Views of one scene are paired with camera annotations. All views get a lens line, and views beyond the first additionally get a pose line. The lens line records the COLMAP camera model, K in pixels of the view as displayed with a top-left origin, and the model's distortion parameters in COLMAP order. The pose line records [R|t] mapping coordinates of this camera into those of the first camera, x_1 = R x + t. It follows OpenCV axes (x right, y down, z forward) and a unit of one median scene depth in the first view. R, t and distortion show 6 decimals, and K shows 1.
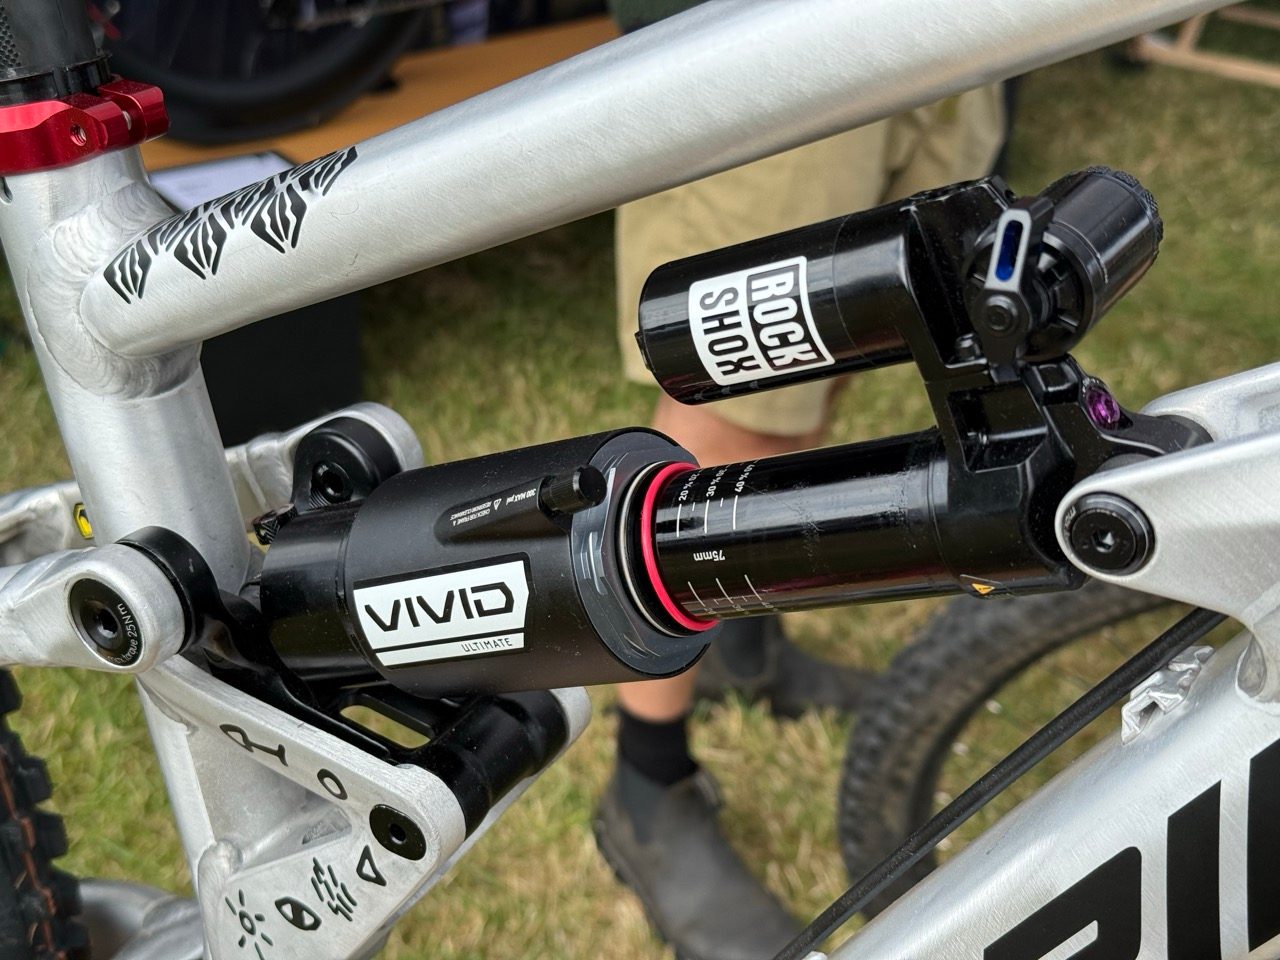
lens RADIAL K [[1763.8, 0, 642.8], [0, 1763.8, 484.3], [0, 0, 1]] dist [0.101657, 0.000000]
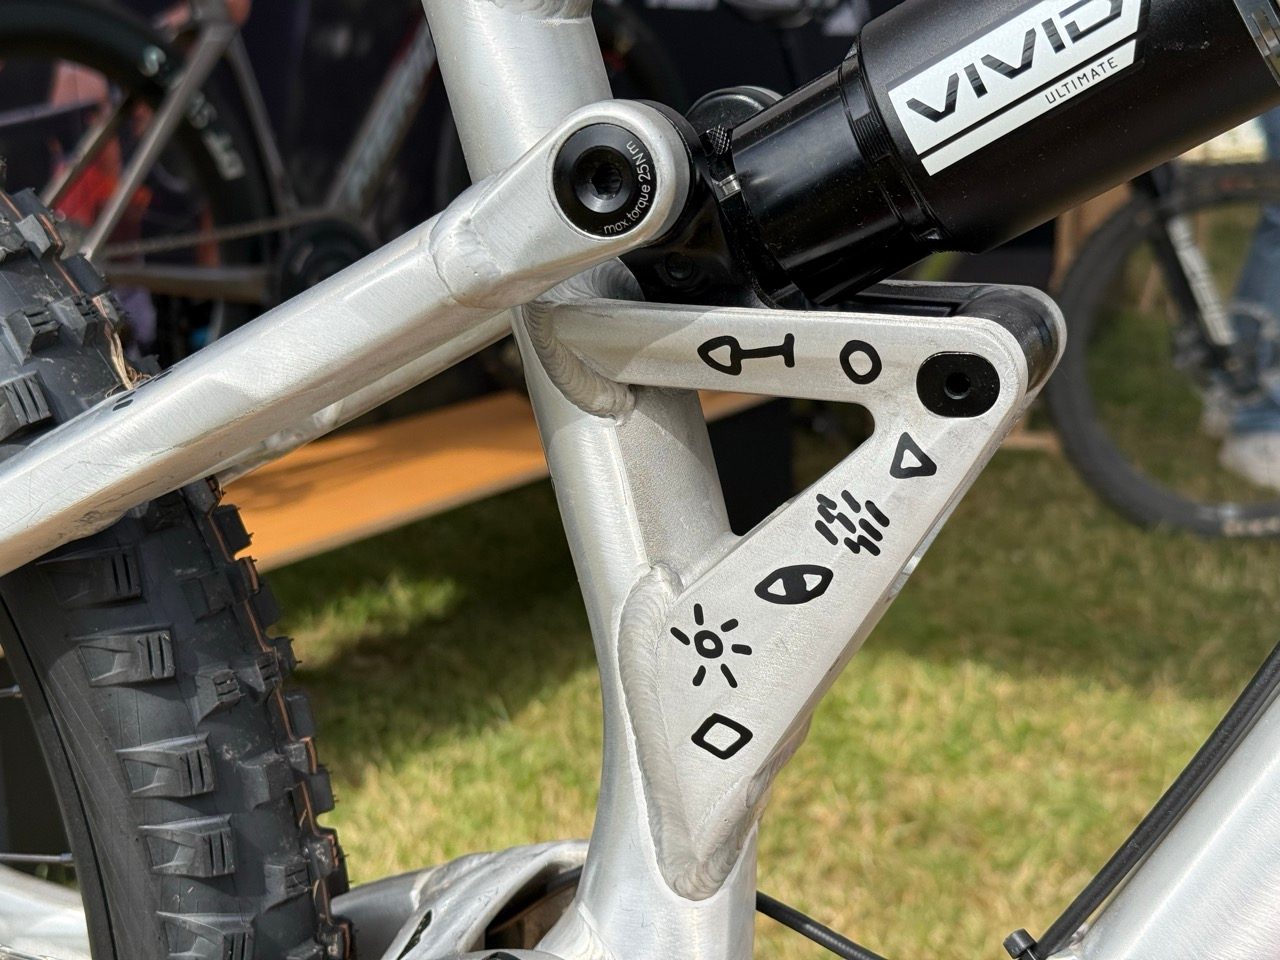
lens RADIAL K [[1763.8, 0, 633.0], [0, 1763.8, 475.2], [0, 0, 1]] dist [0.101657, 0.000000]
pose [[0.979462, -0.117508, 0.163845, -0.417195], [0.158986, 0.949881, -0.269165, 0.422307], [-0.124004, 0.289686, 0.949055, 0.194919]]
